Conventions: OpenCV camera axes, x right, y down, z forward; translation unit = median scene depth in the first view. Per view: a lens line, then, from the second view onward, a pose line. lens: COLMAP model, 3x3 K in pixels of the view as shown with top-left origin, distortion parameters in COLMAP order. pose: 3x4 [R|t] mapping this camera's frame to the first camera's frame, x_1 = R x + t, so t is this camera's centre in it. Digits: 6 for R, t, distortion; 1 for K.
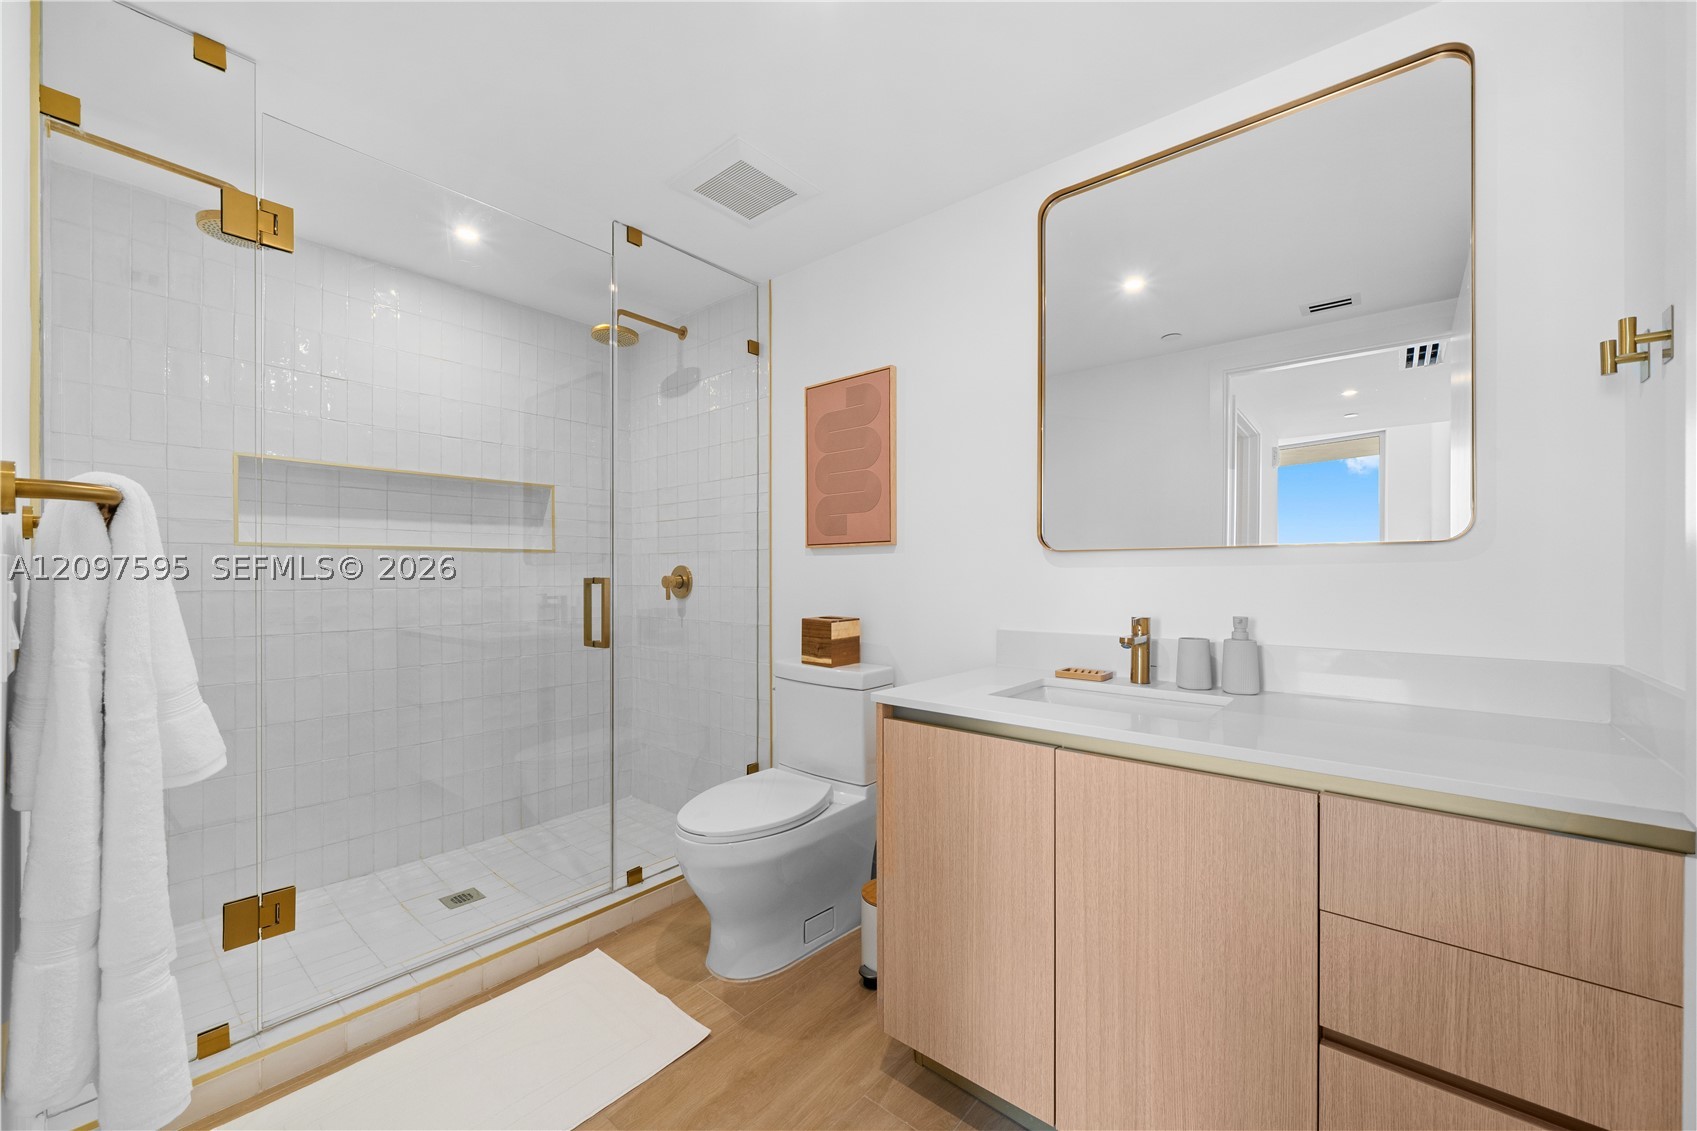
lens RADIAL K [[662.3, 0, 852.2], [0, 662.3, 577.9], [0, 0, 1]] dist [-0.000273, -0.000094]
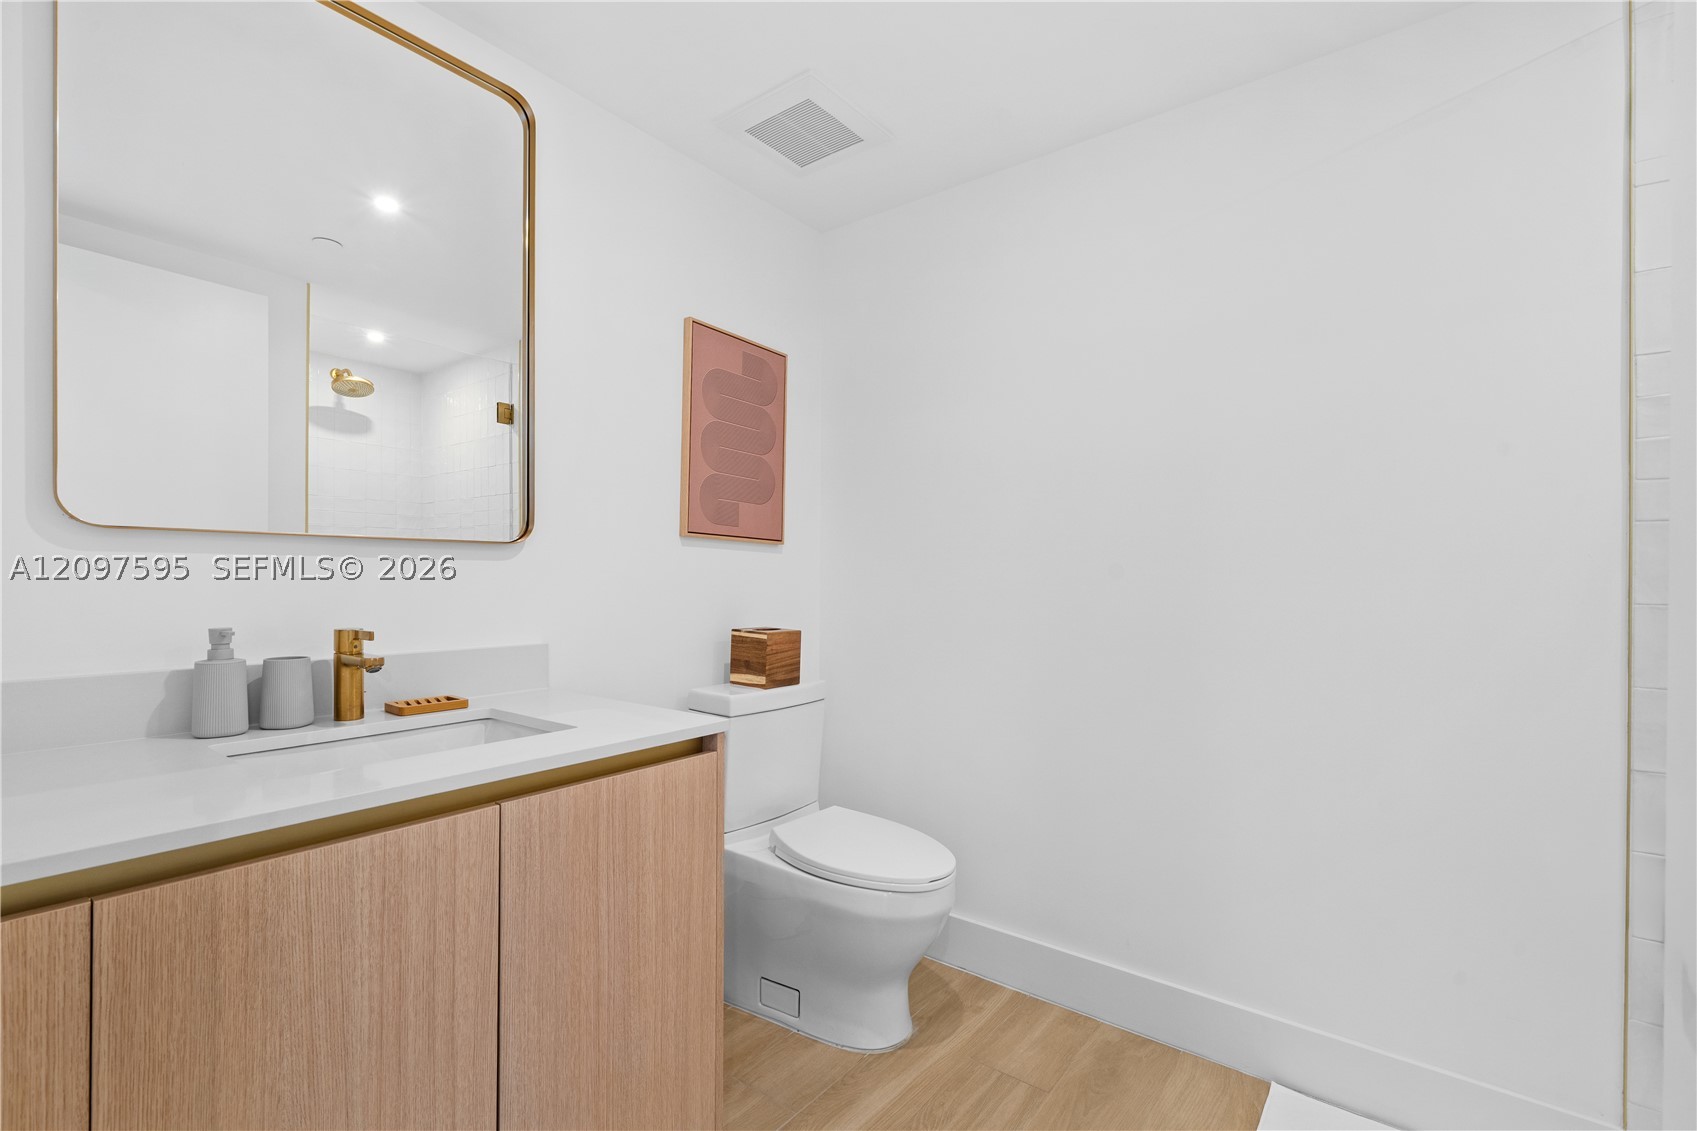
lens RADIAL K [[747.0, 0, 848.5], [0, 747.0, 565.5], [0, 0, 1]] dist [0.017709, -0.000557]
pose [[-0.039461, 0.015155, 0.999106, -0.954954], [0.000797, 0.999885, -0.015135, -0.002382], [-0.999221, 0.000199, -0.039469, 0.906090]]
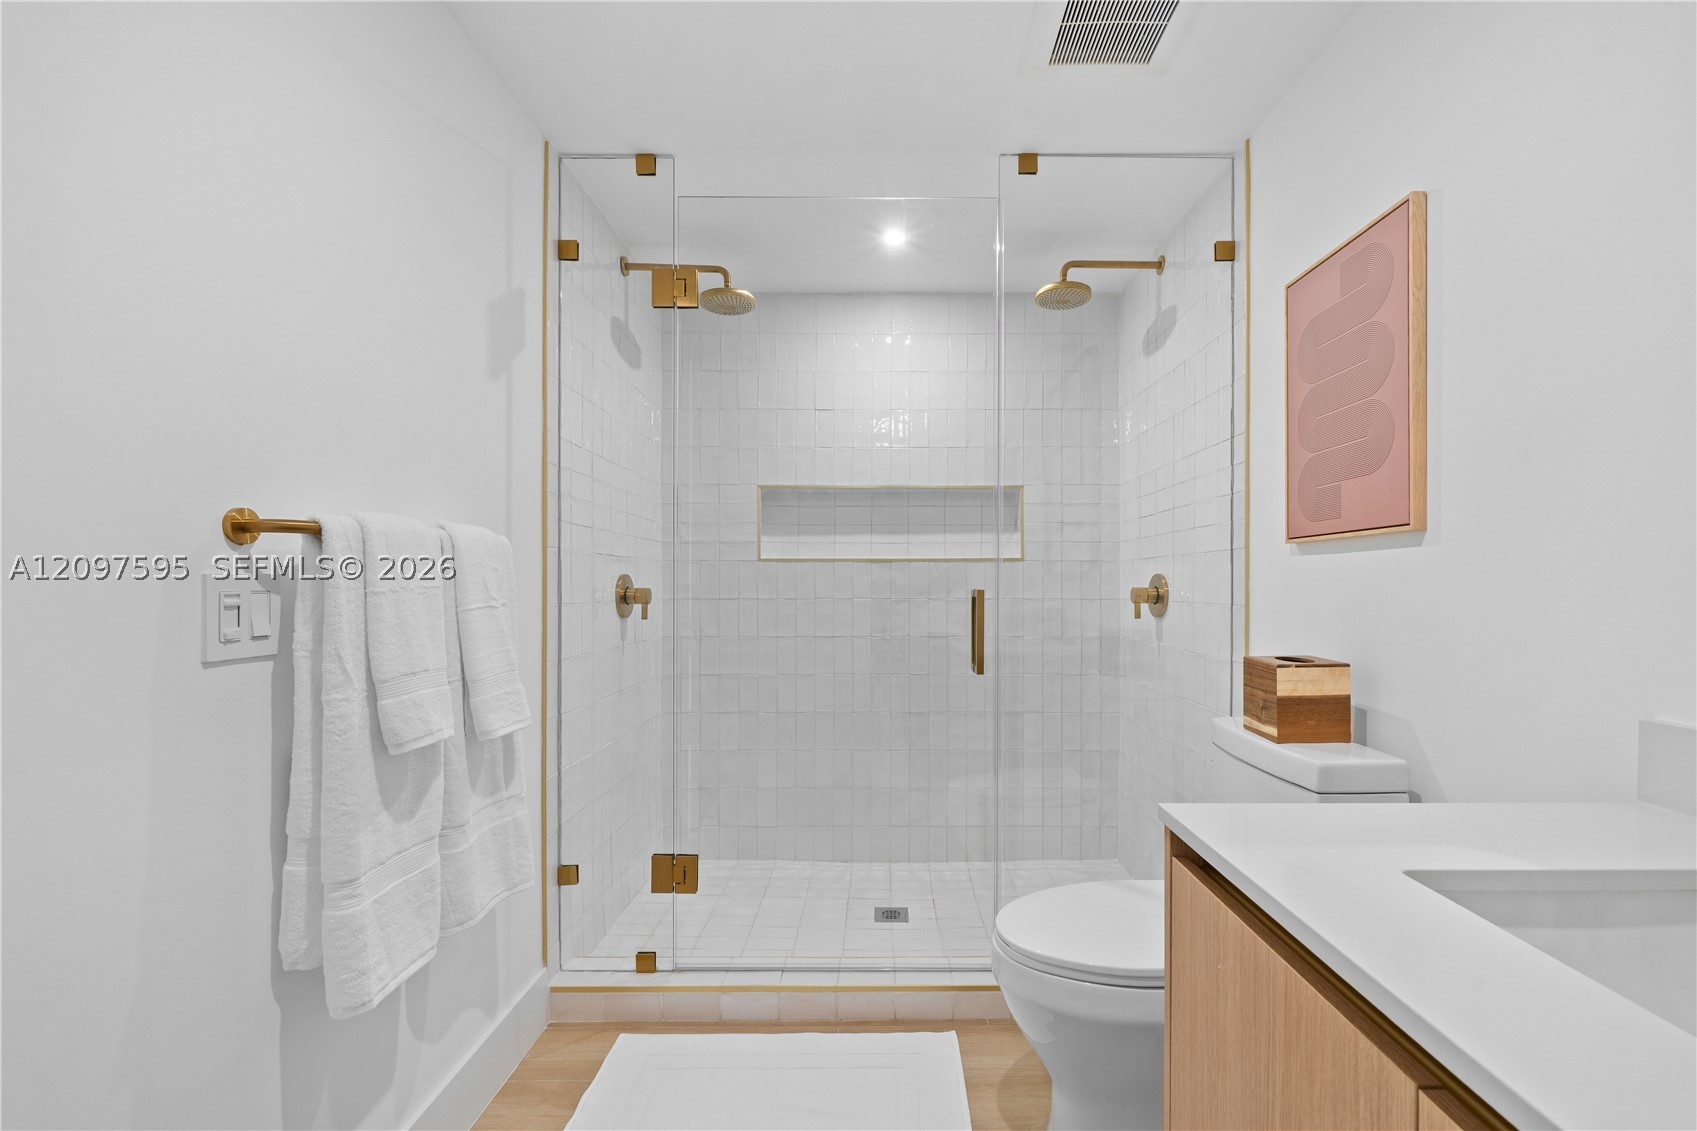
lens RADIAL K [[728.0, 0, 879.9], [0, 728.0, 588.2], [0, 0, 1]] dist [0.000830, -0.000063]
pose [[0.642644, 0.004273, -0.766153, 0.222519], [-0.004441, 0.999988, 0.001852, -0.003085], [0.766152, 0.002212, 0.642656, 0.284761]]
